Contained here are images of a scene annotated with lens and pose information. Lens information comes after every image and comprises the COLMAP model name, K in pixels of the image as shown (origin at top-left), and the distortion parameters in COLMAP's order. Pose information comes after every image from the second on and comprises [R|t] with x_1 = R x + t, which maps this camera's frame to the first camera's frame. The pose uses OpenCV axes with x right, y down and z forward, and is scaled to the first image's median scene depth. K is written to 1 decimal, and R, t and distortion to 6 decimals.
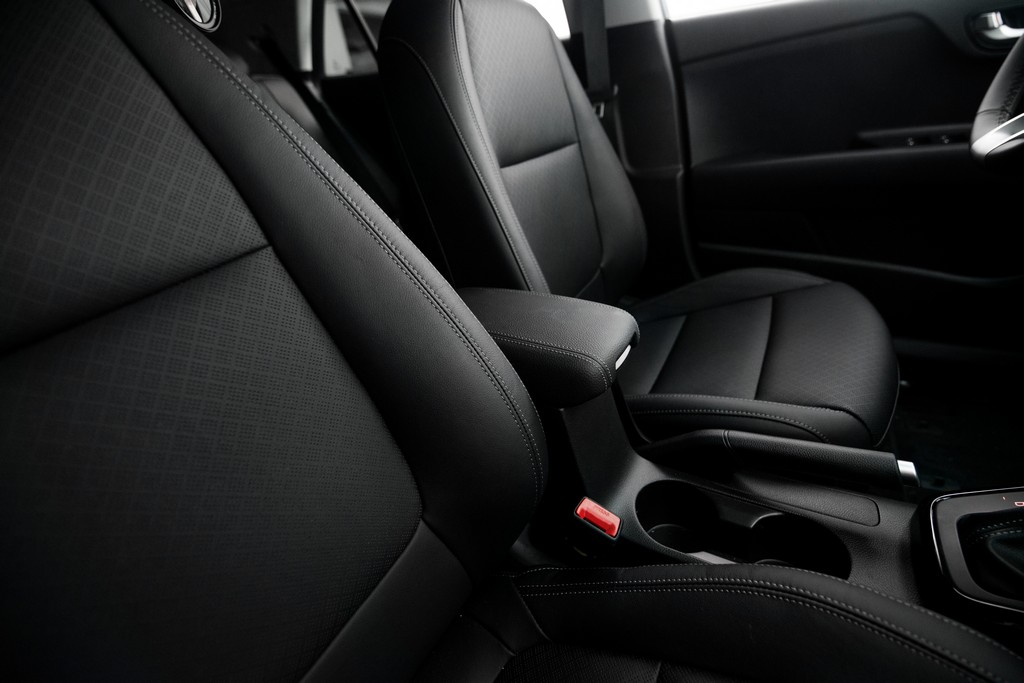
lens RADIAL K [[436.9, 0, 512.8], [0, 436.9, 341.8], [0, 0, 1]] dist [-0.012019, -0.007445]
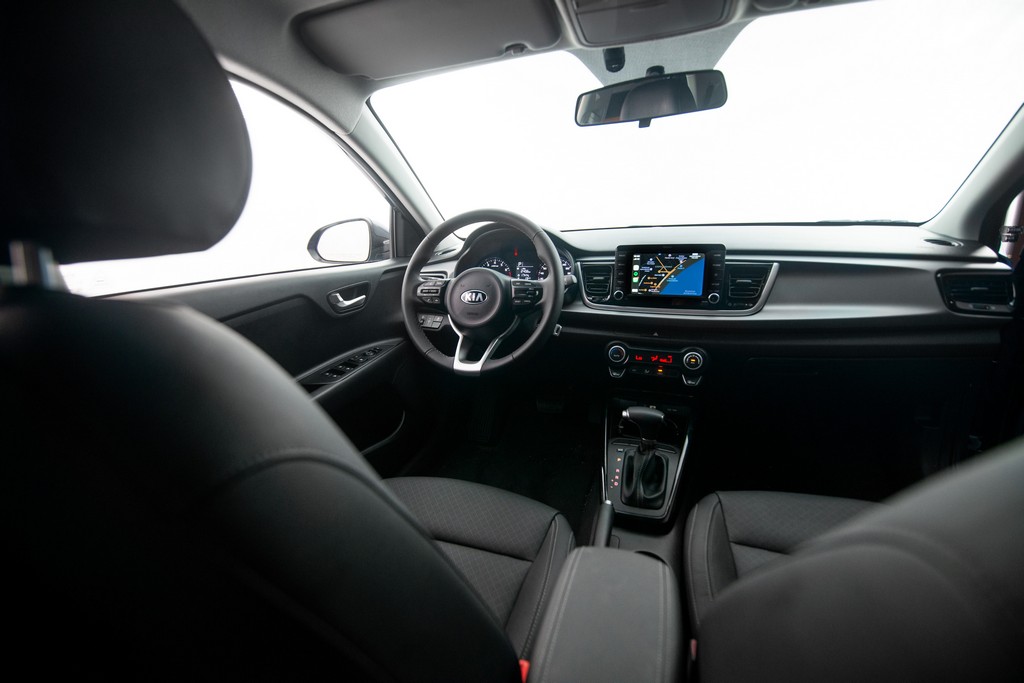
lens RADIAL K [[436.9, 0, 509.7], [0, 436.9, 340.7], [0, 0, 1]] dist [-0.012019, -0.007445]
pose [[-0.183152, -0.133049, 0.974040, -0.669334], [0.539454, 0.814702, 0.212719, -0.760751], [-0.821854, 0.564410, -0.077441, 0.818135]]
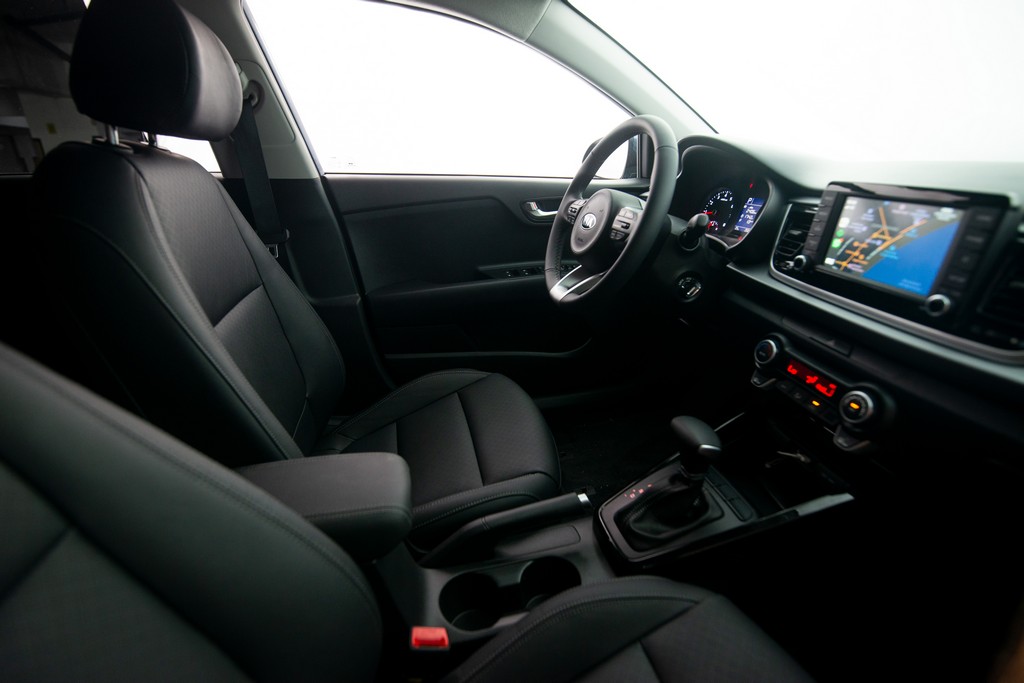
lens RADIAL K [[457.8, 0, 510.2], [0, 457.8, 337.6], [0, 0, 1]] dist [-0.011901, -0.002688]
pose [[0.711369, -0.137439, 0.689249, -0.296115], [0.261611, 0.962002, -0.078180, -0.172844], [-0.652314, 0.235930, 0.720294, -0.164596]]
